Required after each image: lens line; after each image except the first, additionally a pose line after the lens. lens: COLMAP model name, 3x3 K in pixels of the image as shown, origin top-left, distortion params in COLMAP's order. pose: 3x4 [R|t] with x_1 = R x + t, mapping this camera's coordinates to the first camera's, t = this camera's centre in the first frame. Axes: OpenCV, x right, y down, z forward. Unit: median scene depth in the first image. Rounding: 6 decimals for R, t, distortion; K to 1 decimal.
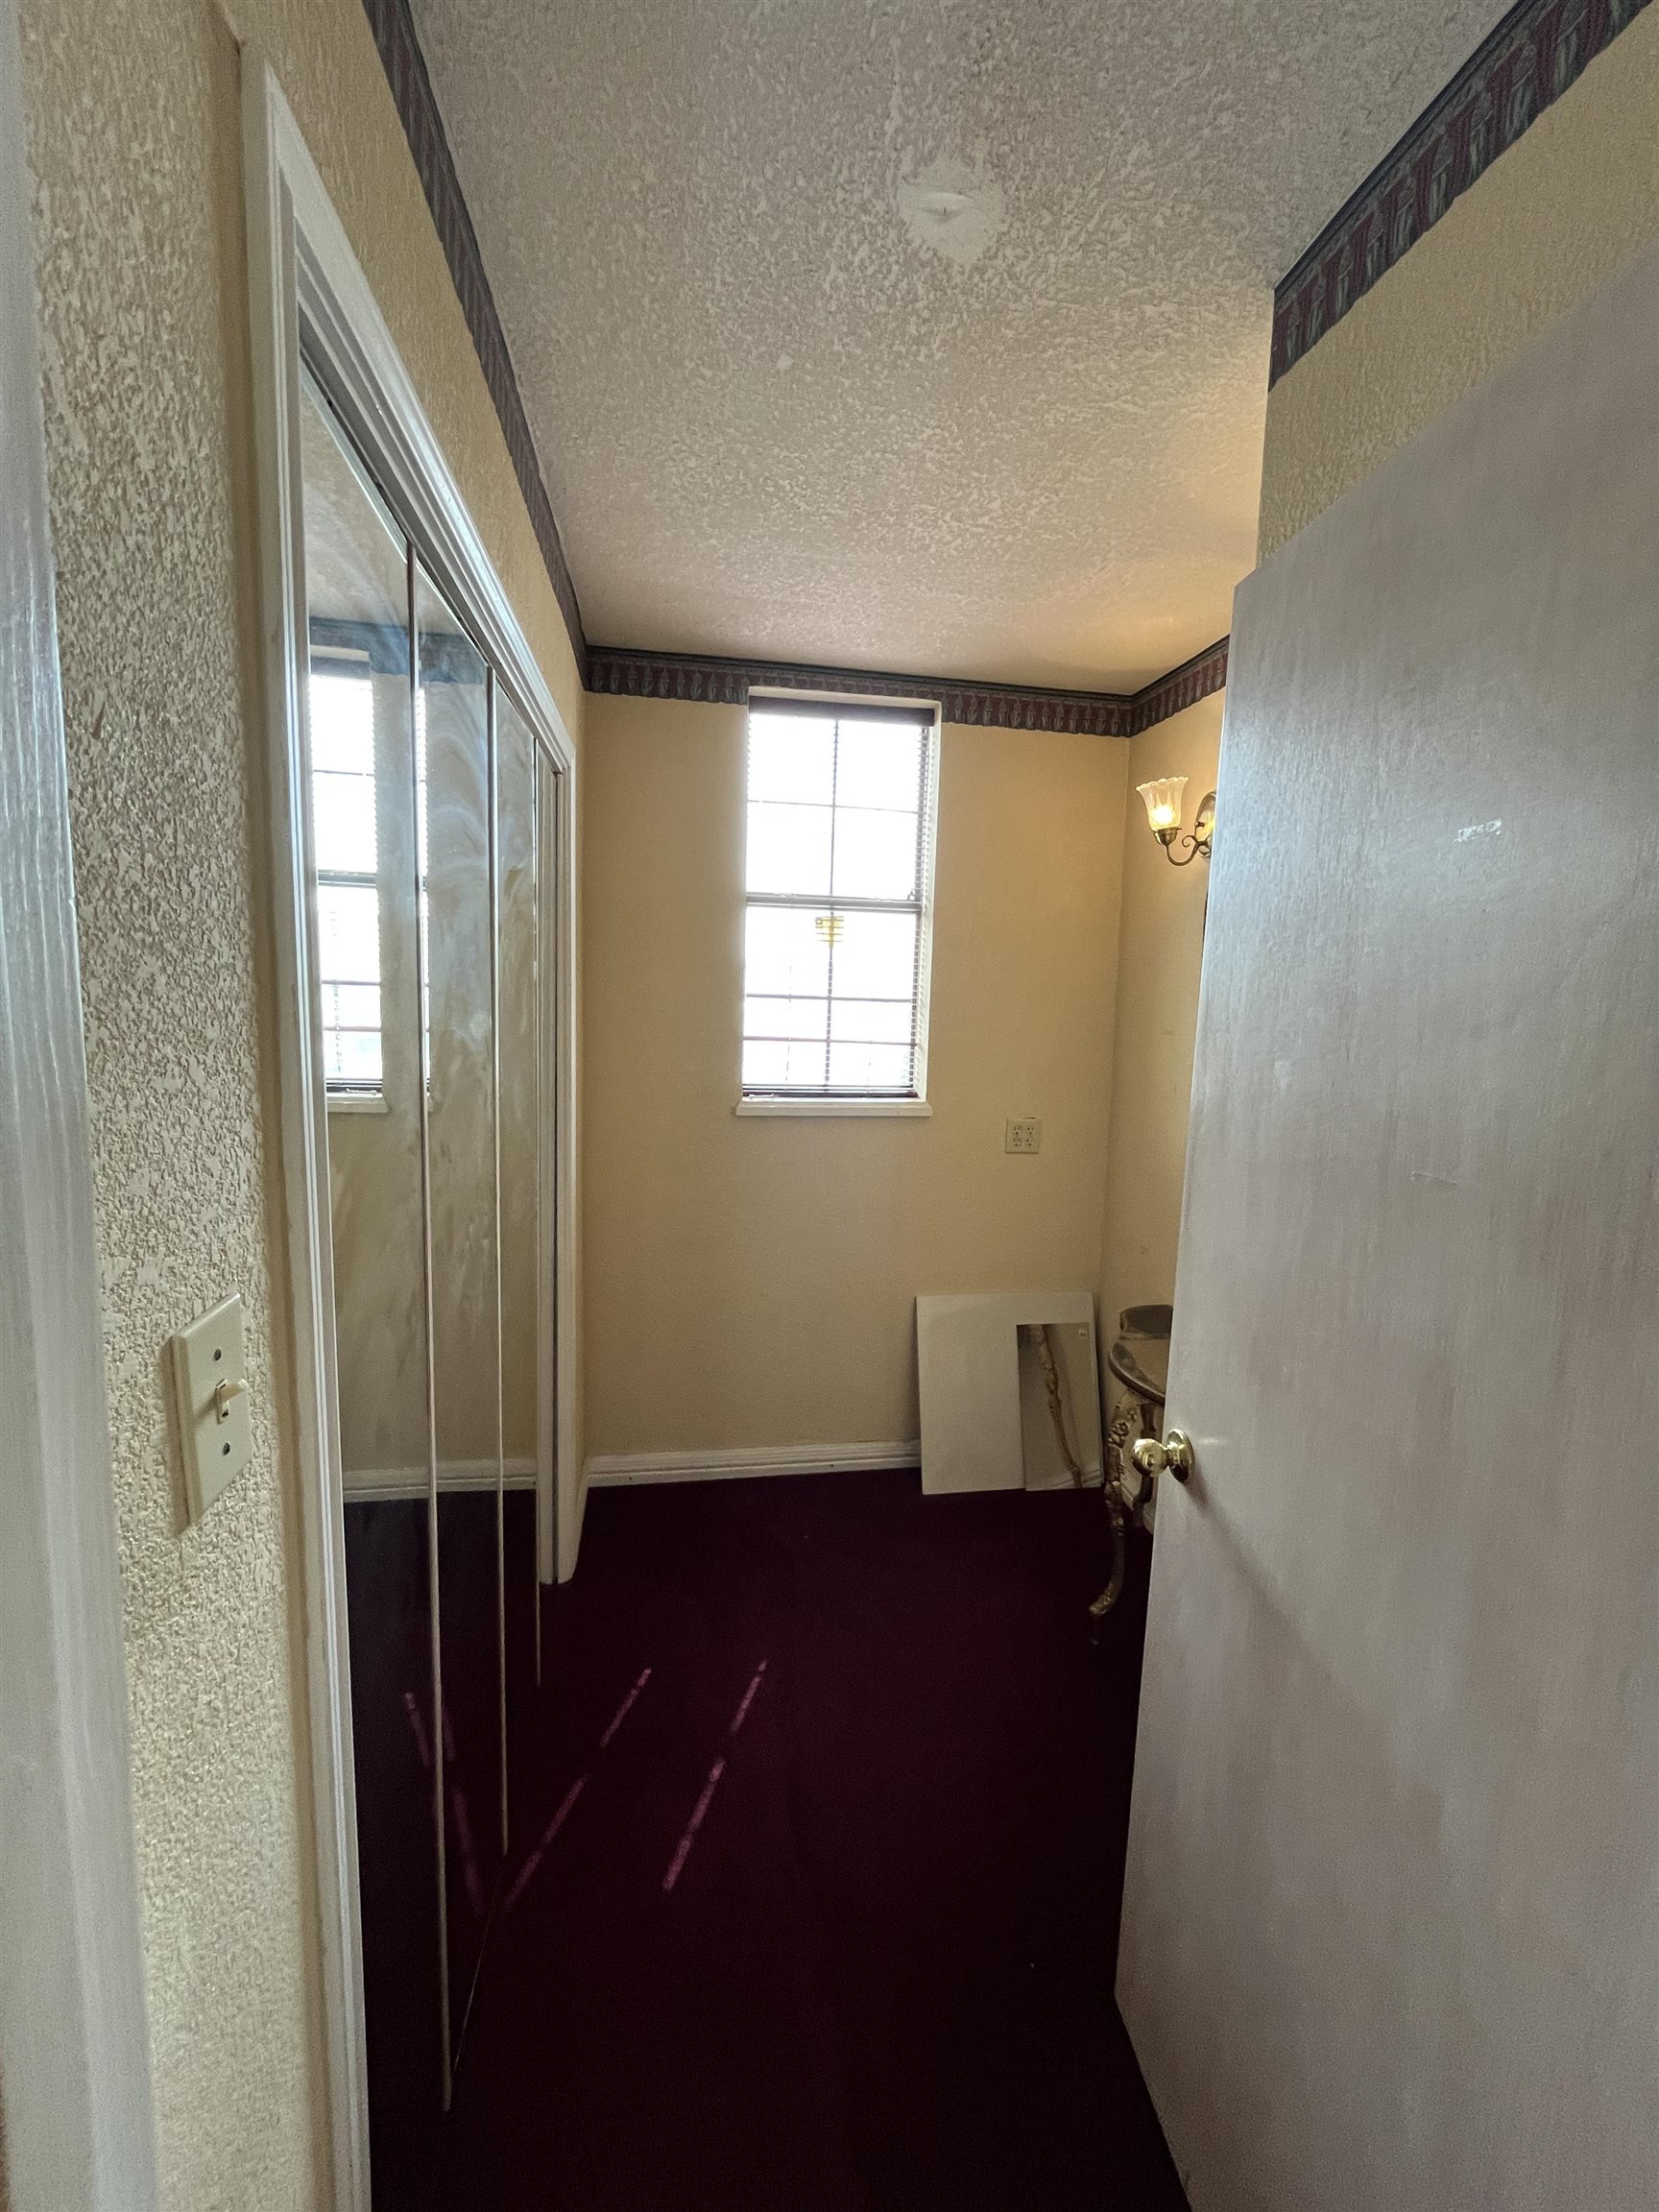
lens RADIAL K [[901.0, 0, 829.5], [0, 901.0, 1106.0], [0, 0, 1]] dist [0.000237, 0.000671]
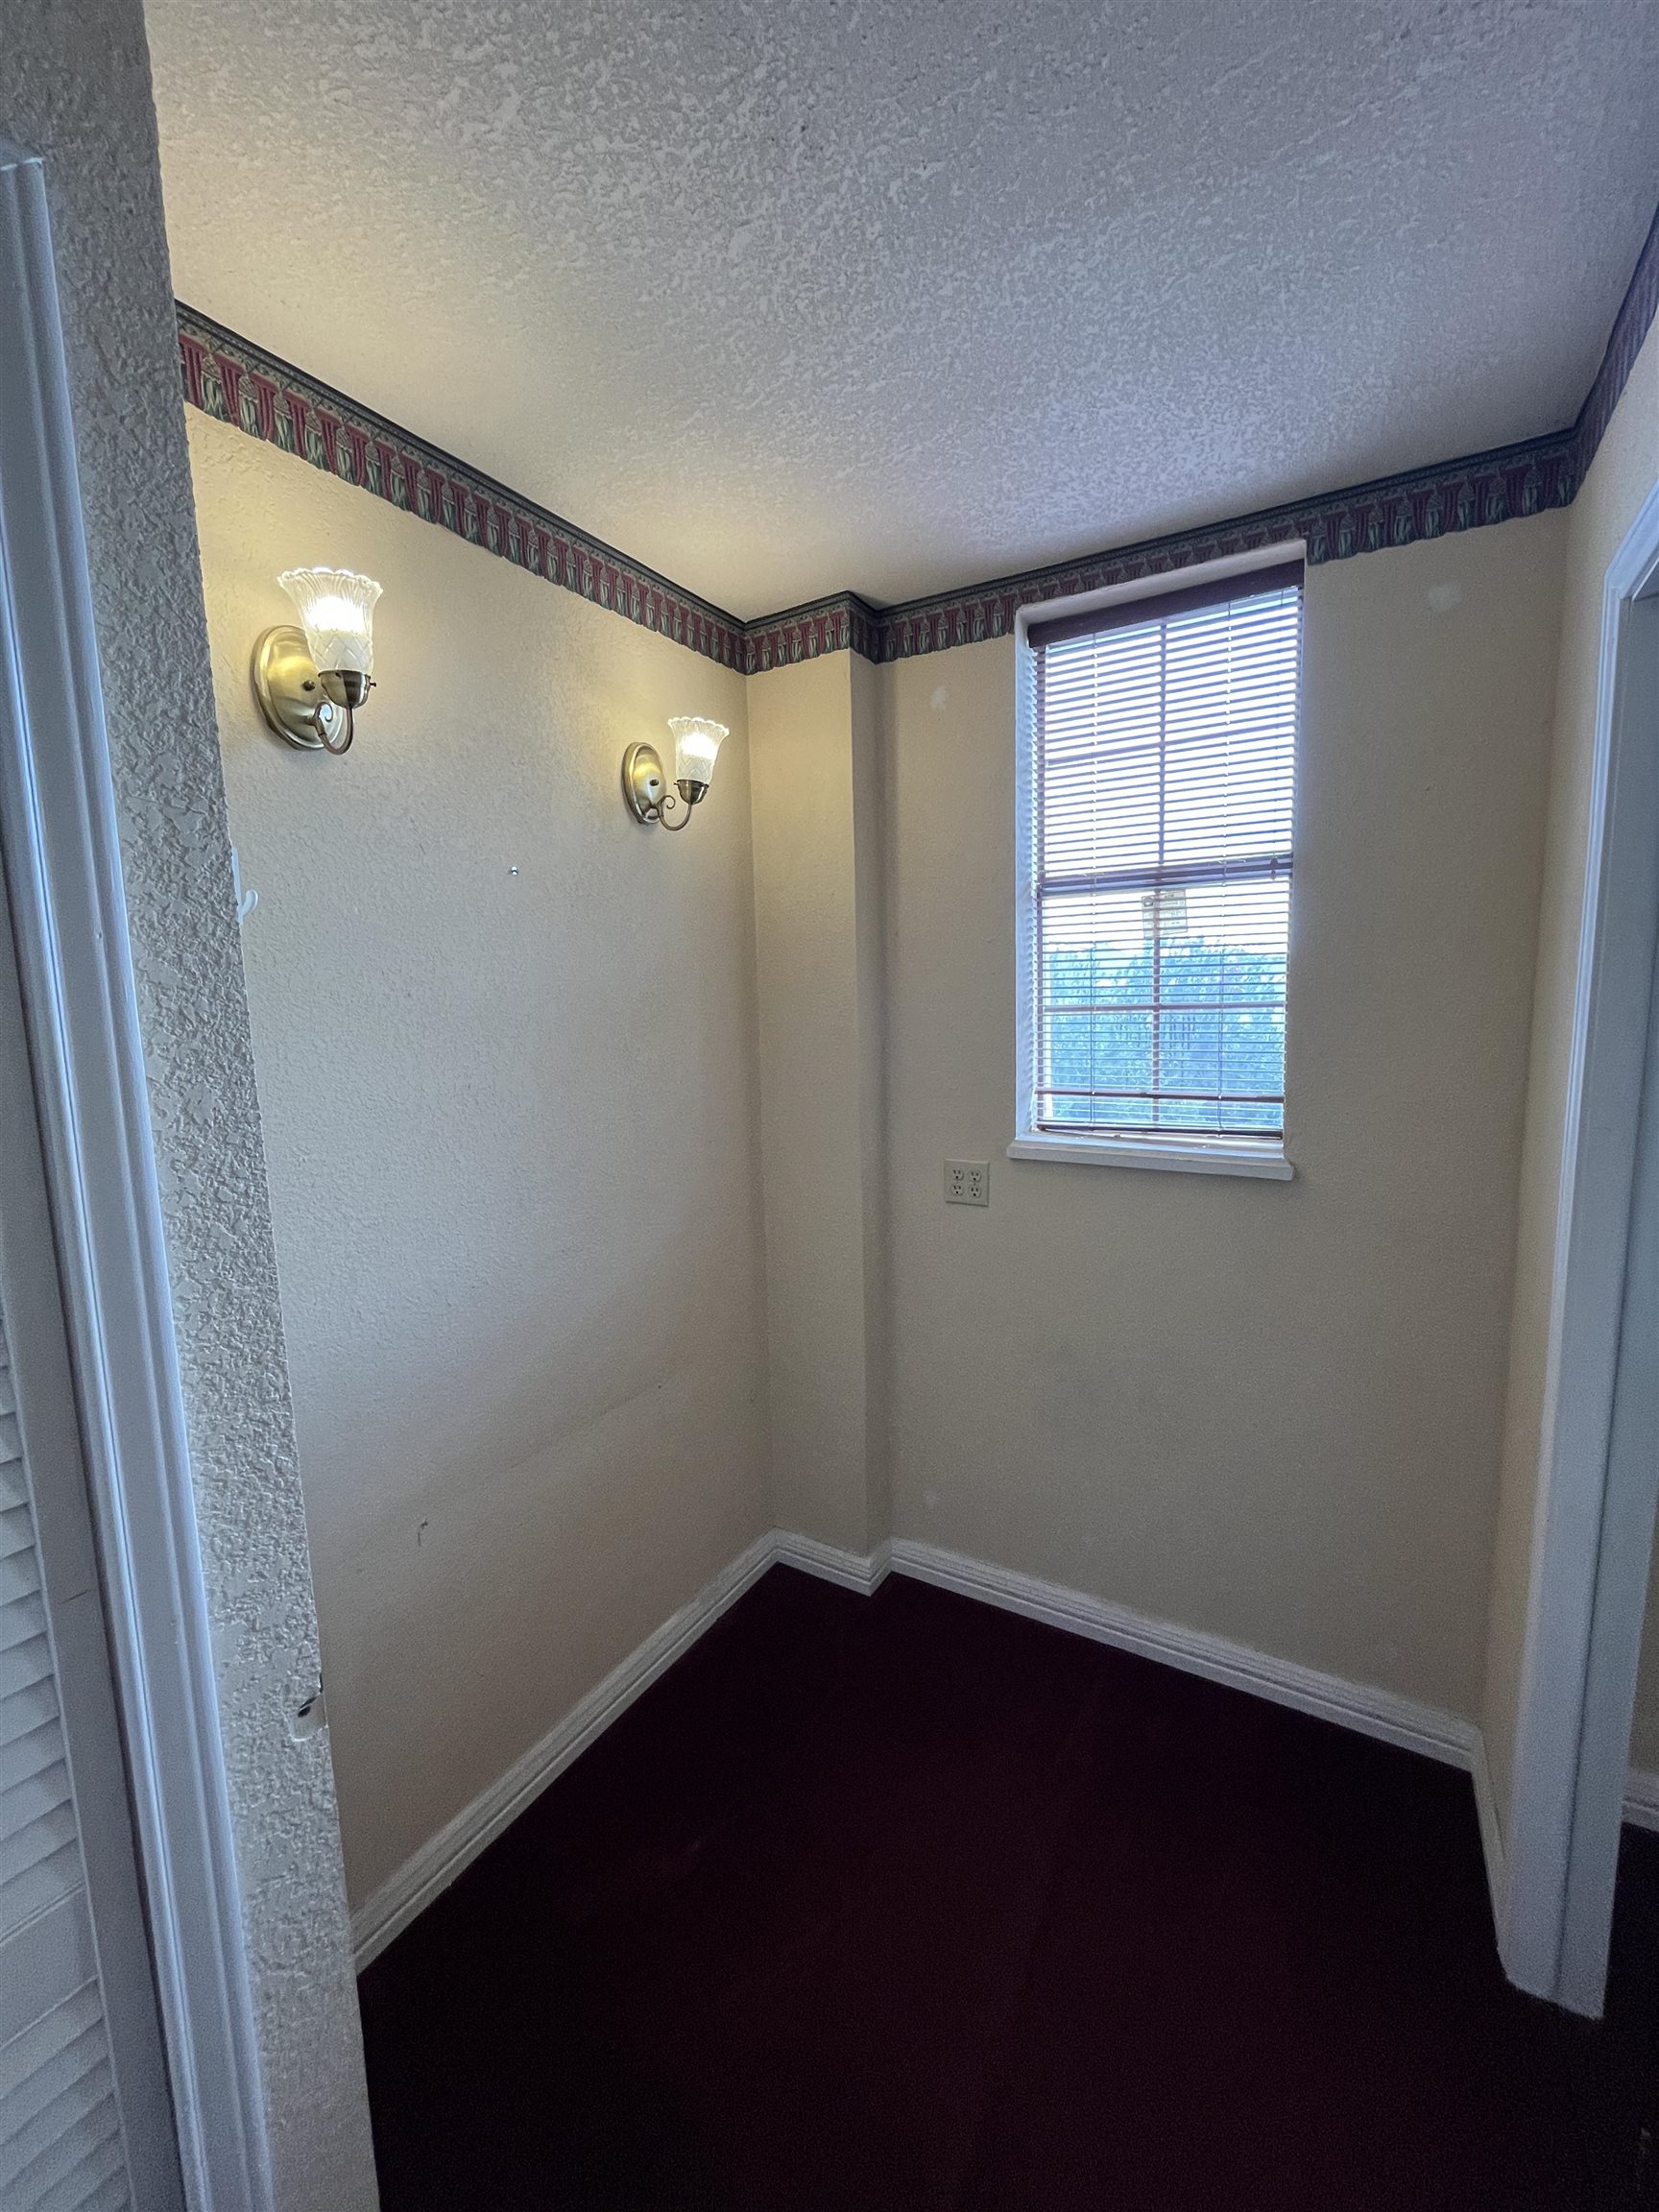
lens RADIAL K [[901.0, 0, 829.5], [0, 901.0, 1106.0], [0, 0, 1]] dist [0.000237, 0.000671]
pose [[0.768293, 0.032578, -0.639269, 0.279568], [-0.029236, 0.999448, 0.015796, -0.043033], [0.639430, 0.006553, 0.768821, 0.276913]]
